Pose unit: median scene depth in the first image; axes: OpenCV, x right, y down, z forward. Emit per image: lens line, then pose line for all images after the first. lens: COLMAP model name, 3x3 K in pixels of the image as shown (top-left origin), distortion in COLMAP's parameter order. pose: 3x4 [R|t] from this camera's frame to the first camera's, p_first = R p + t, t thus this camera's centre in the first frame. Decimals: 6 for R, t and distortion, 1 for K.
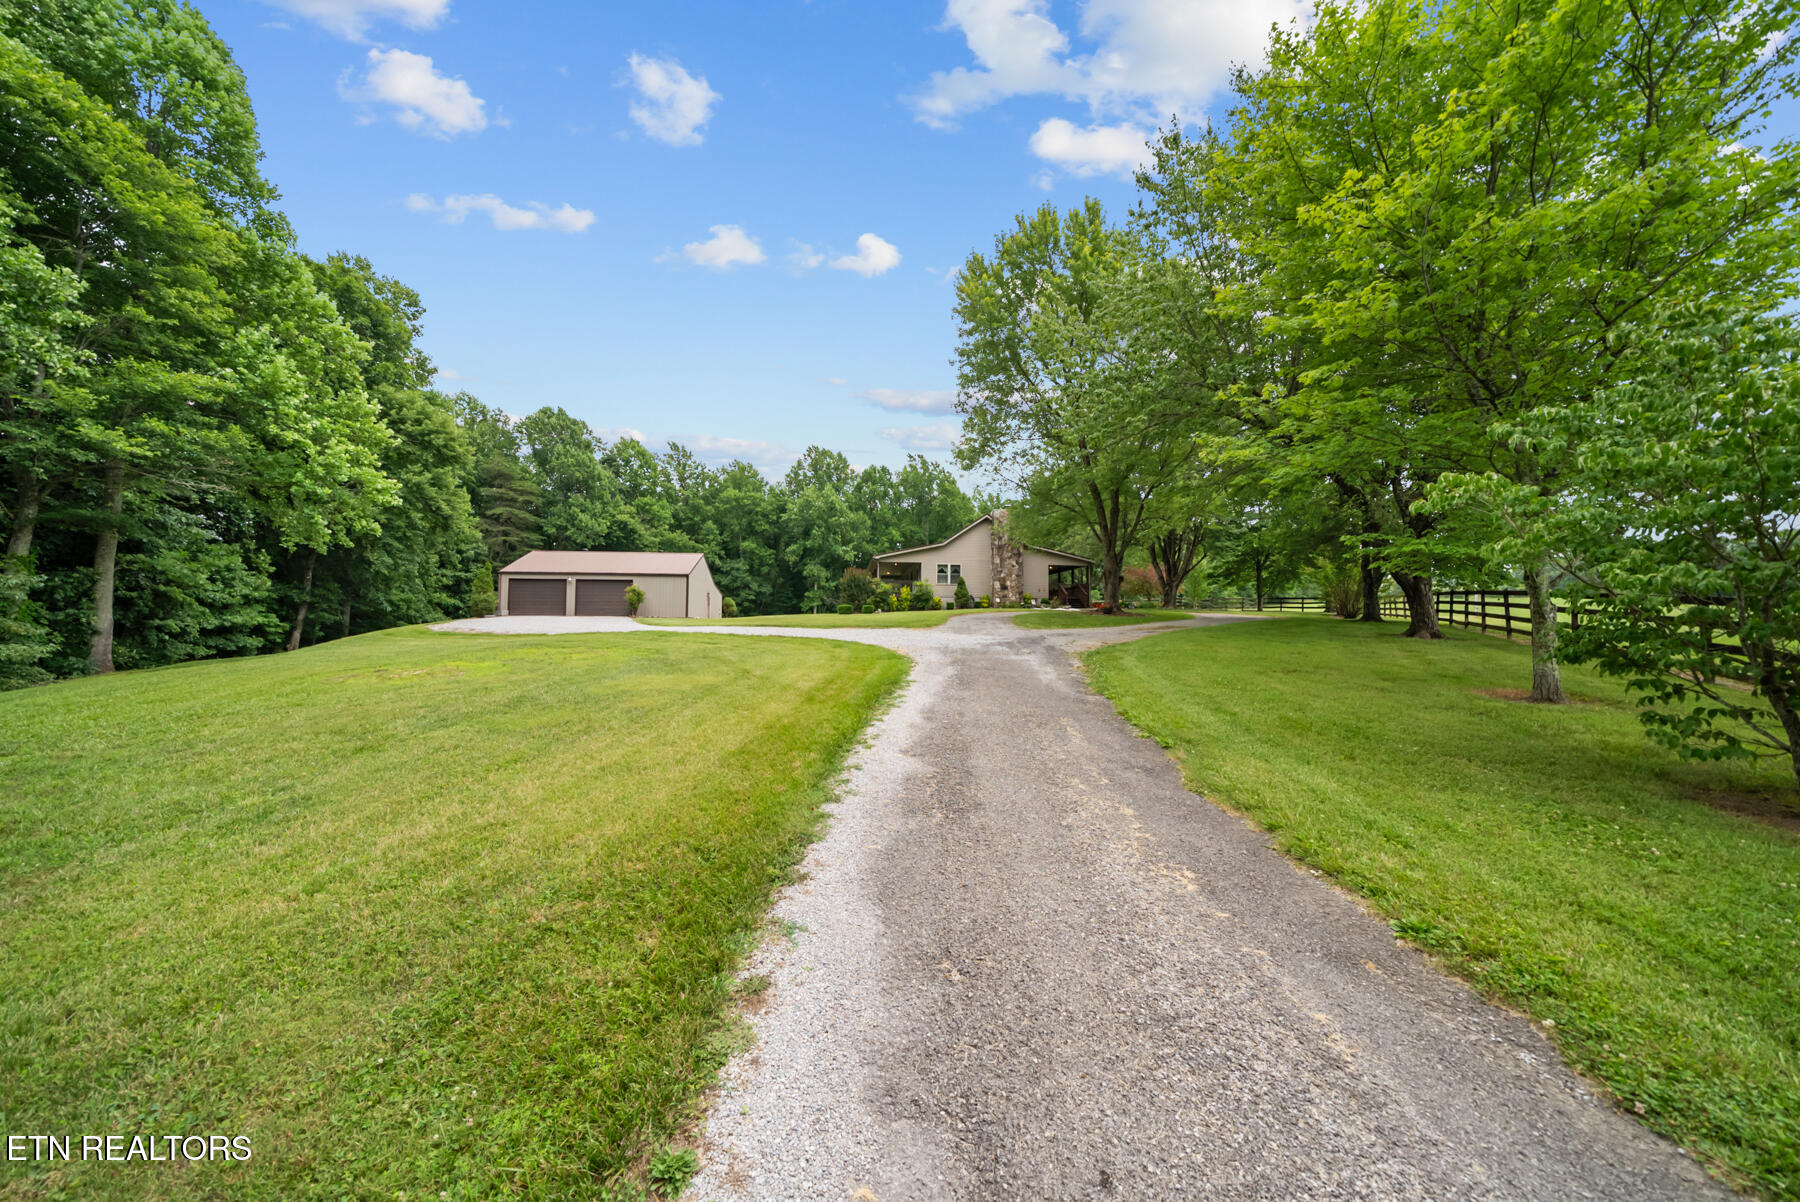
lens RADIAL K [[628.1, 0, 895.3], [0, 628.1, 603.4], [0, 0, 1]] dist [-0.005580, 0.000341]
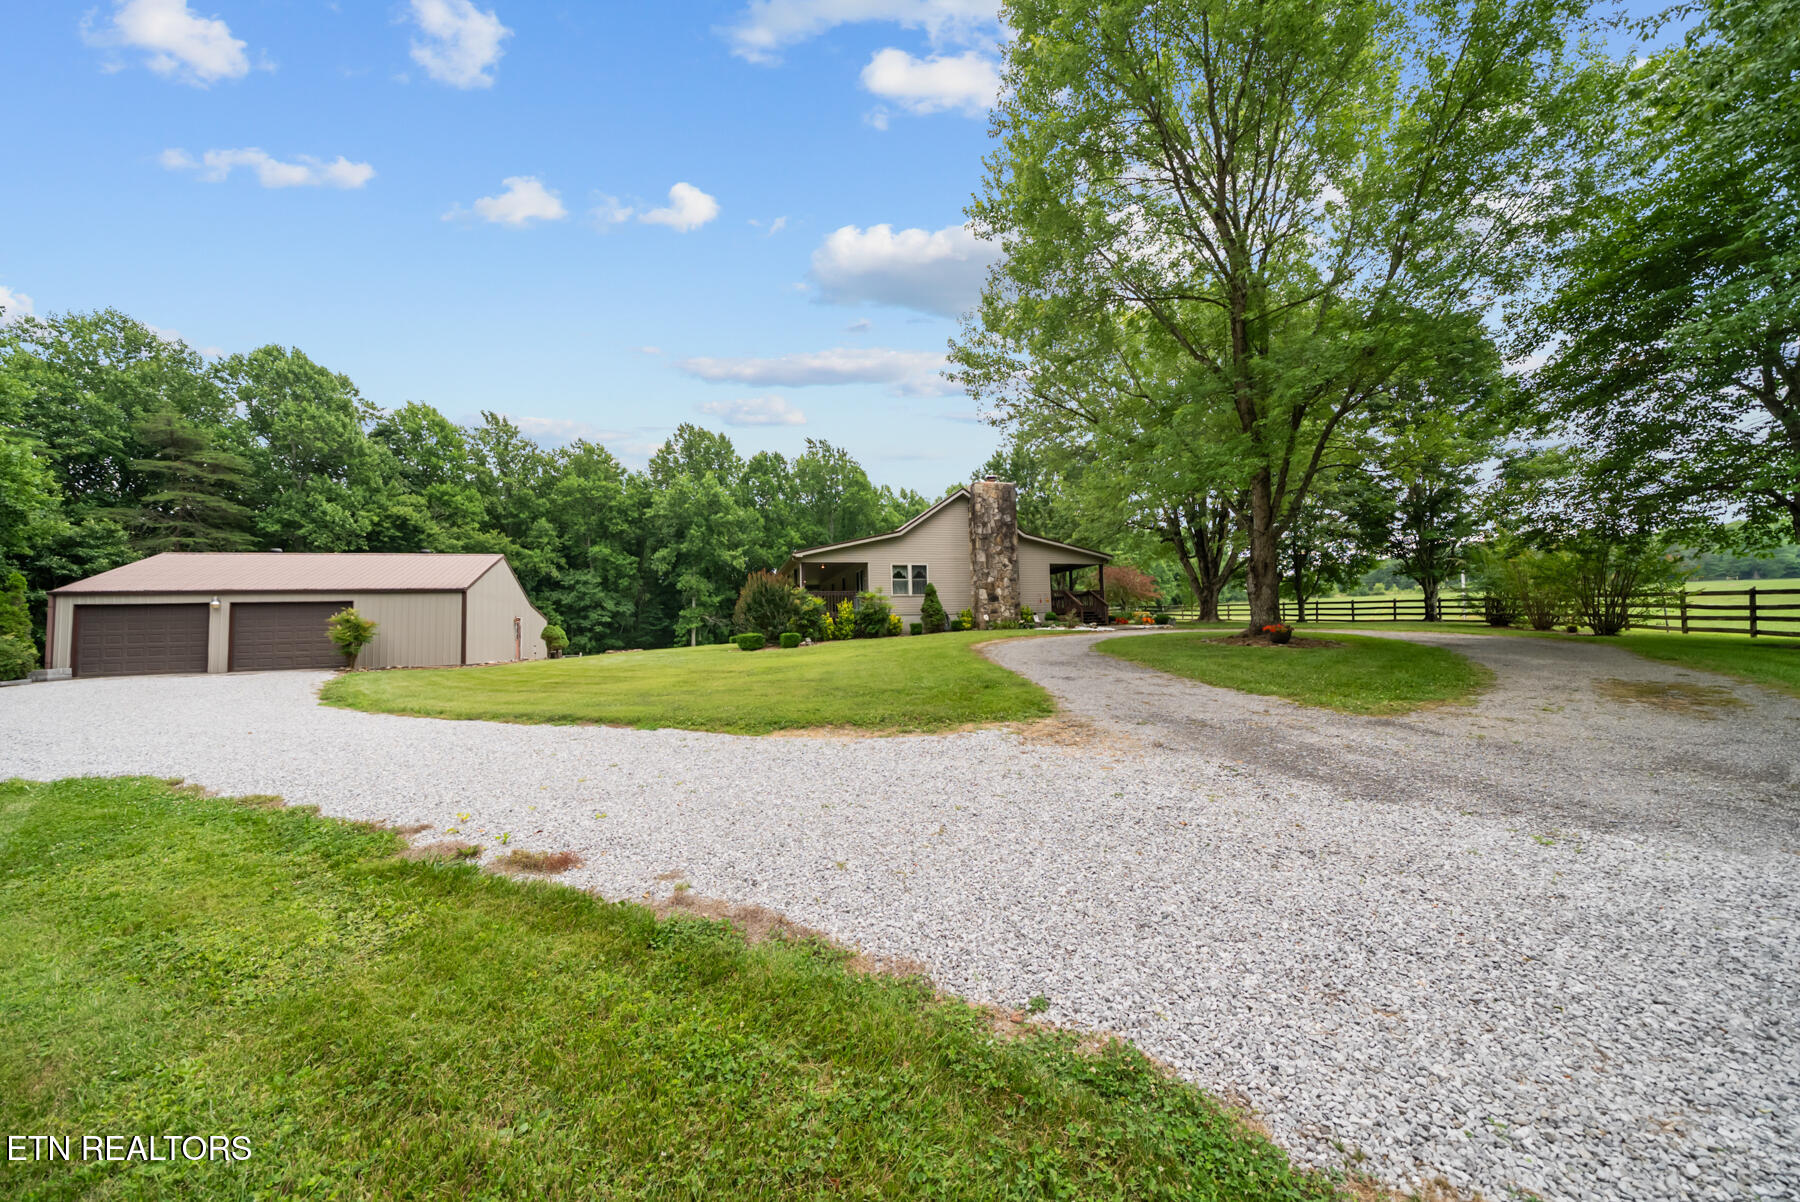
lens RADIAL K [[628.1, 0, 895.3], [0, 628.1, 603.4], [0, 0, 1]] dist [-0.005580, 0.000341]
pose [[0.981900, -0.026638, 0.187516, -0.030752], [0.030188, 0.999415, -0.016098, -0.006970], [-0.186978, 0.021467, 0.982130, 0.210282]]
